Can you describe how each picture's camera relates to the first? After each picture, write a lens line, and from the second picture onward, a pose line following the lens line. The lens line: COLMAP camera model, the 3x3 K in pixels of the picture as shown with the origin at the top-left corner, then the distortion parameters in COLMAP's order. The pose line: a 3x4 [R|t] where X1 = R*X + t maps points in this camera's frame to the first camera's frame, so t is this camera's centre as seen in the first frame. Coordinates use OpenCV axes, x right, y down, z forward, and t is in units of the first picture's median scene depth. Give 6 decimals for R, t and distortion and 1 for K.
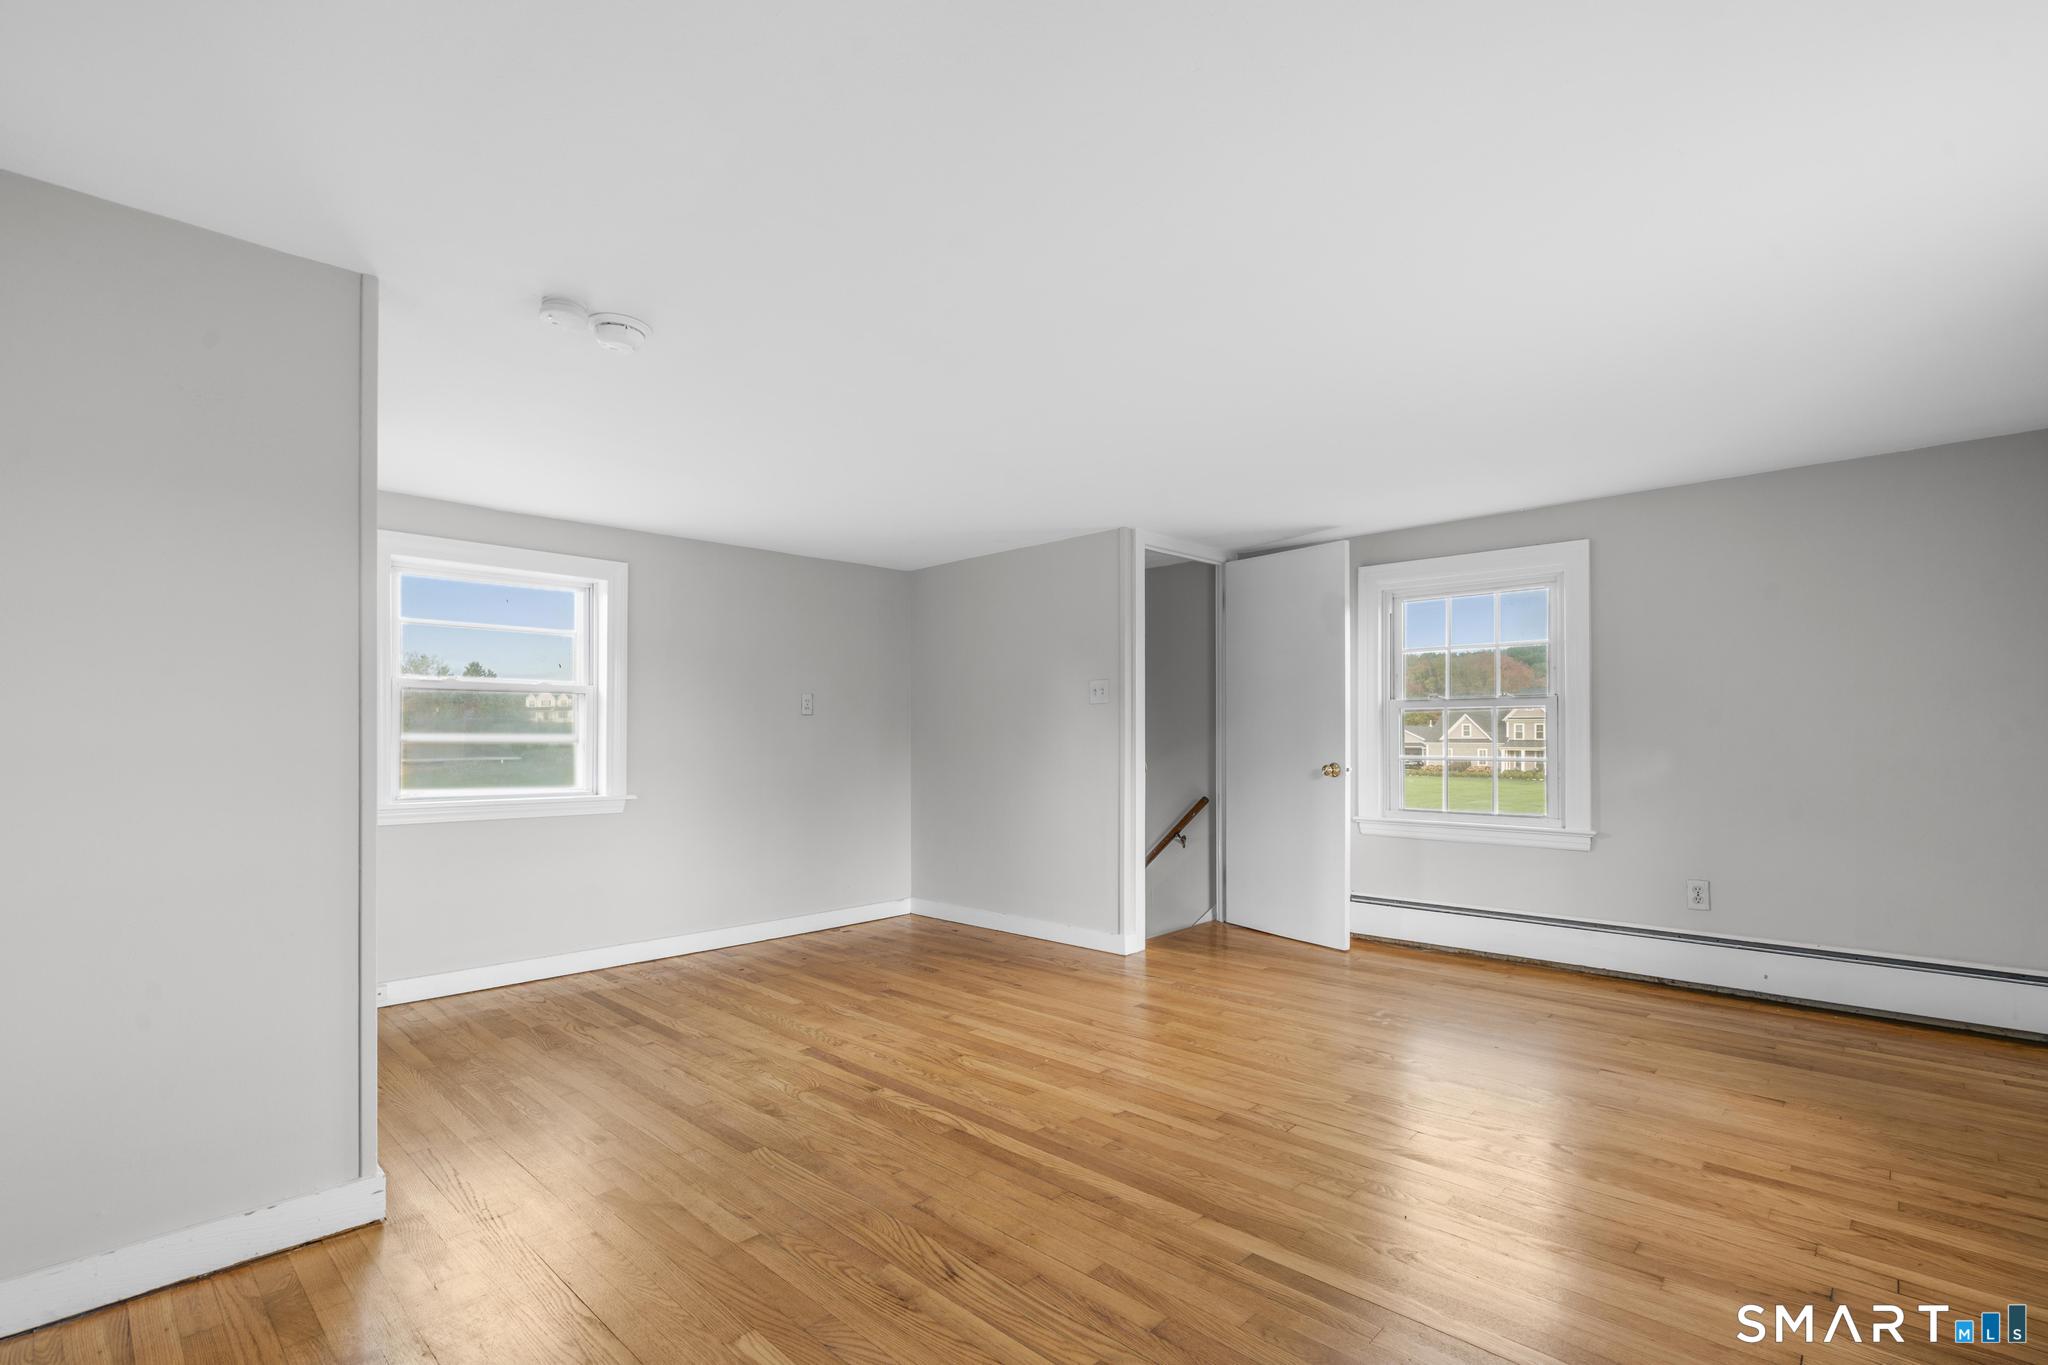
lens RADIAL K [[917.2, 0, 1034.9], [0, 917.2, 741.3], [0, 0, 1]] dist [-0.003836, 0.003114]
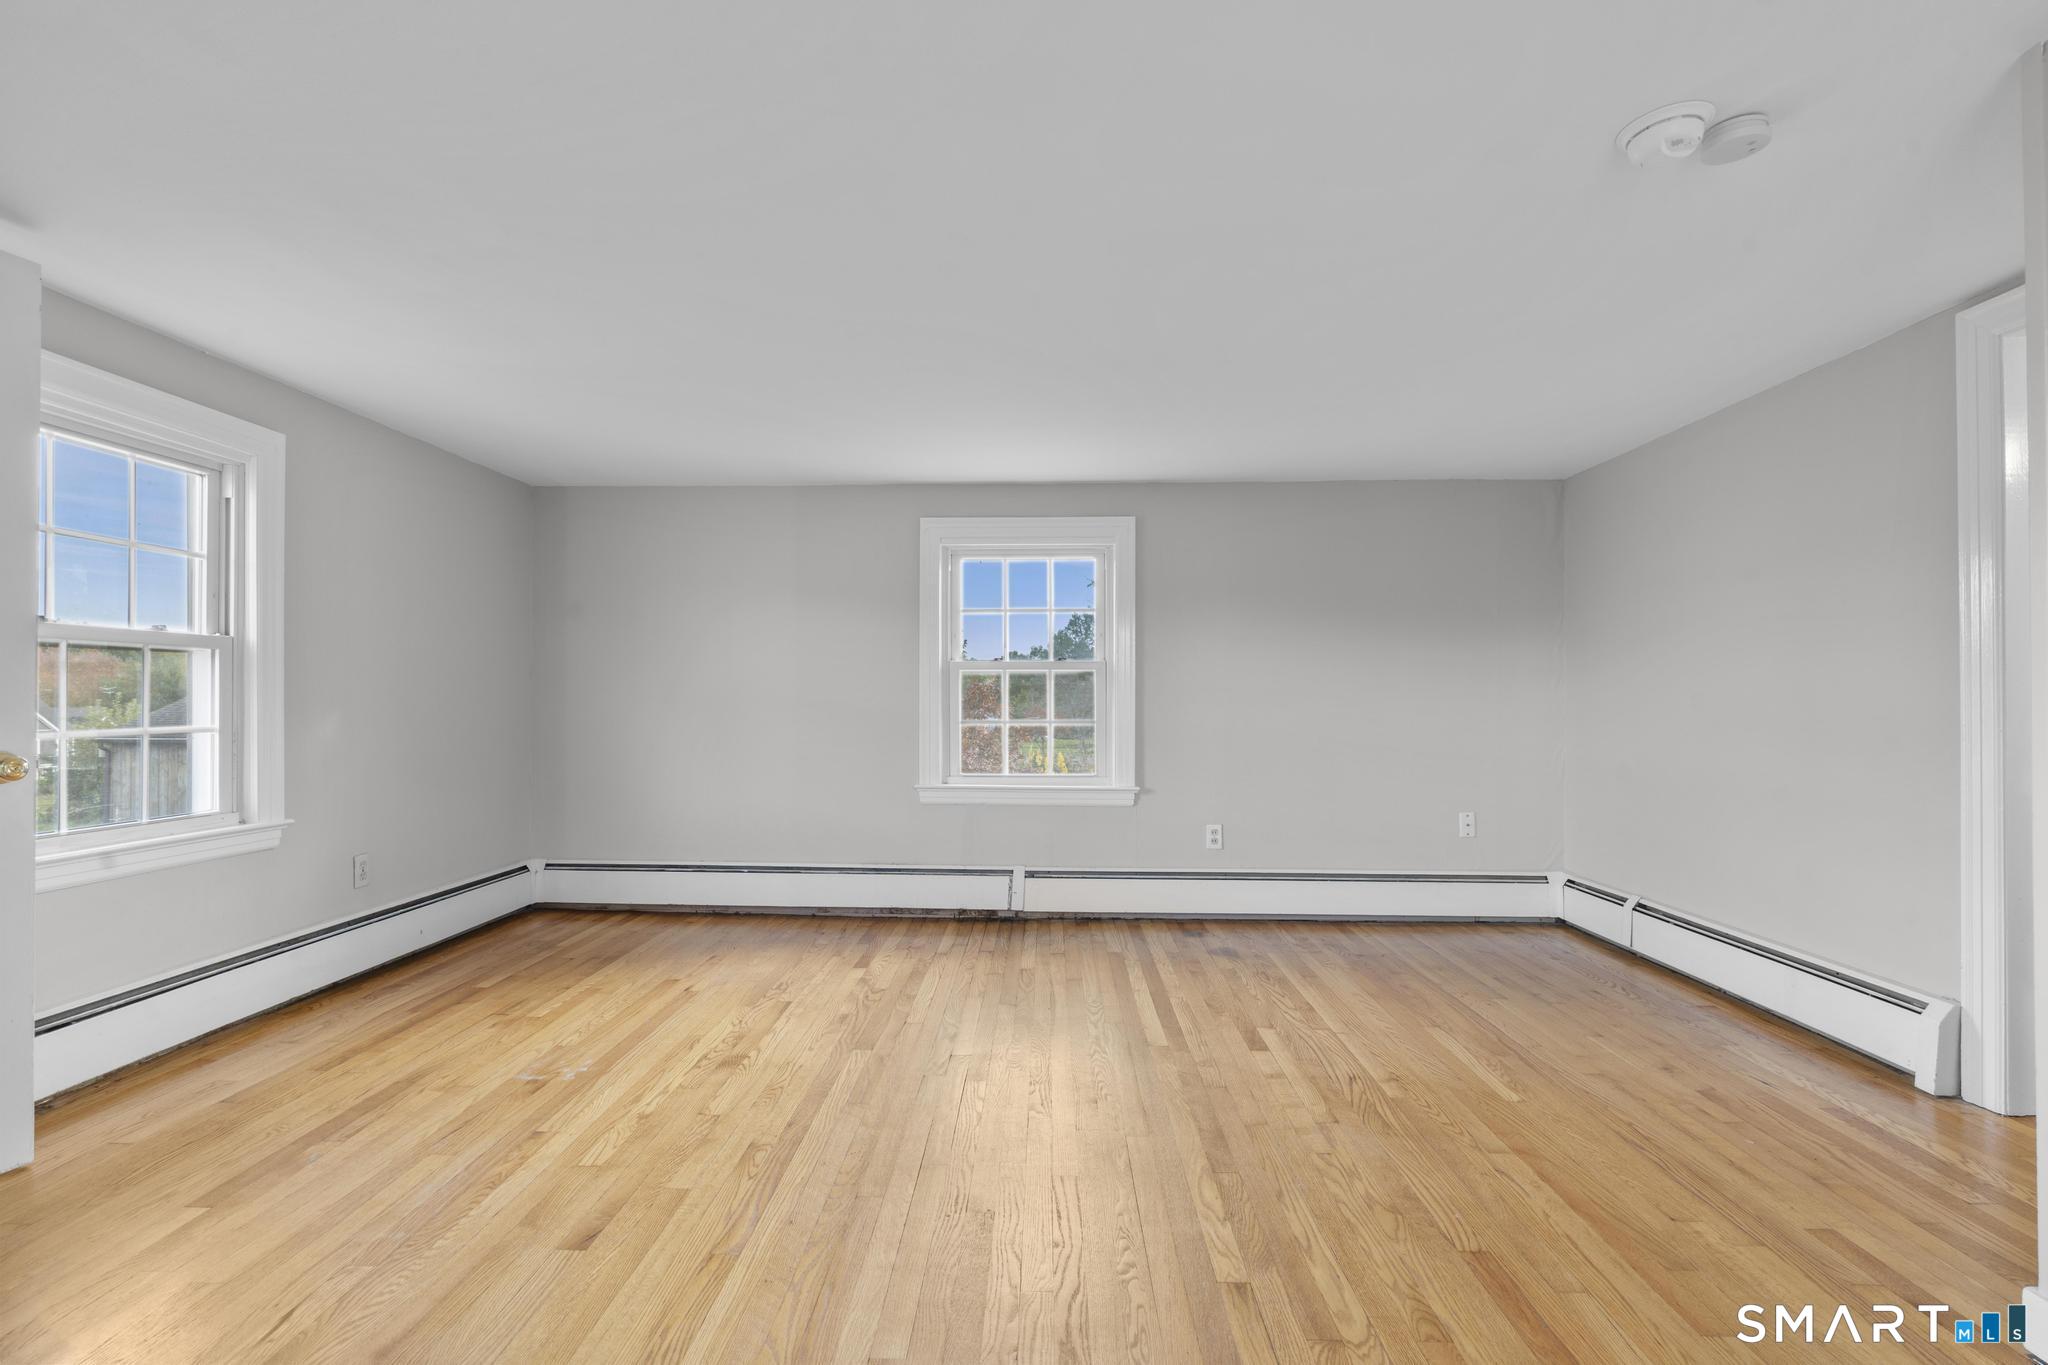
lens RADIAL K [[917.2, 0, 1023.7], [0, 917.2, 687.6], [0, 0, 1]] dist [-0.003836, 0.003114]
pose [[-0.656214, 0.014426, 0.754437, -0.564669], [0.005684, 0.999883, -0.014175, 0.003862], [-0.754553, -0.005013, -0.656220, 1.575697]]
